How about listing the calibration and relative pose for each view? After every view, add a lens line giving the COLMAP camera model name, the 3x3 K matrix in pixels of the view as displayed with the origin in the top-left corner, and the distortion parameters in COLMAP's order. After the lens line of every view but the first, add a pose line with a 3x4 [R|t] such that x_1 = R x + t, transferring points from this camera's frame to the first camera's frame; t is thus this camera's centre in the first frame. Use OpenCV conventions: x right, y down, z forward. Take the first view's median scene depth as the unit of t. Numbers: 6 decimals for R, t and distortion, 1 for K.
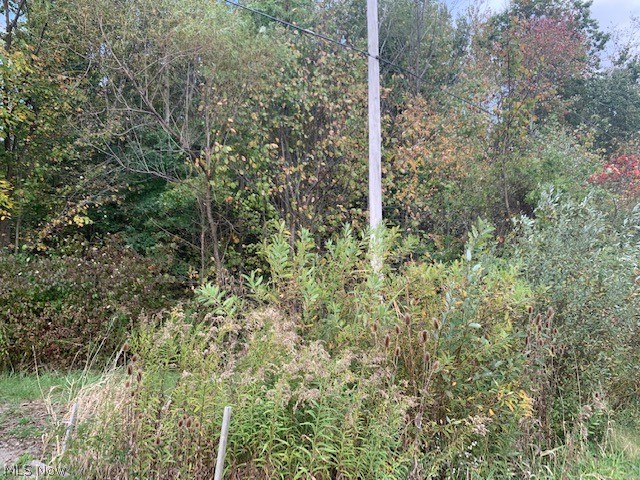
lens RADIAL K [[487.9, 0, 320.2], [0, 487.9, 240.5], [0, 0, 1]] dist [0.002523, -0.004813]
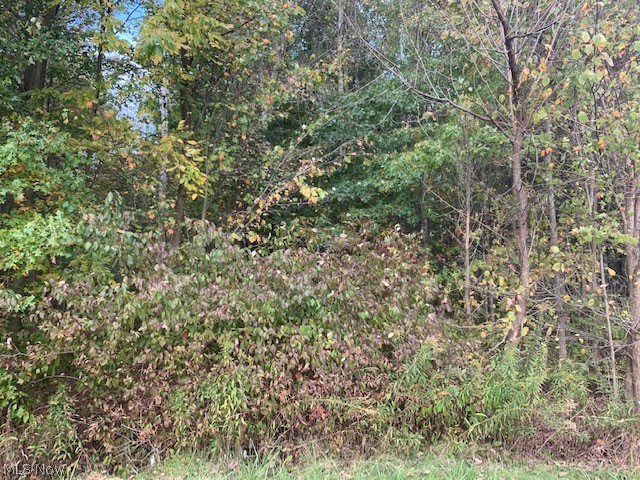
lens RADIAL K [[487.9, 0, 321.0], [0, 487.9, 243.7], [0, 0, 1]] dist [0.002523, -0.004813]
pose [[0.980583, -0.044567, -0.190972, -0.366123], [0.039488, 0.998760, -0.030319, 0.043680], [0.192086, 0.022189, 0.981127, 0.397904]]
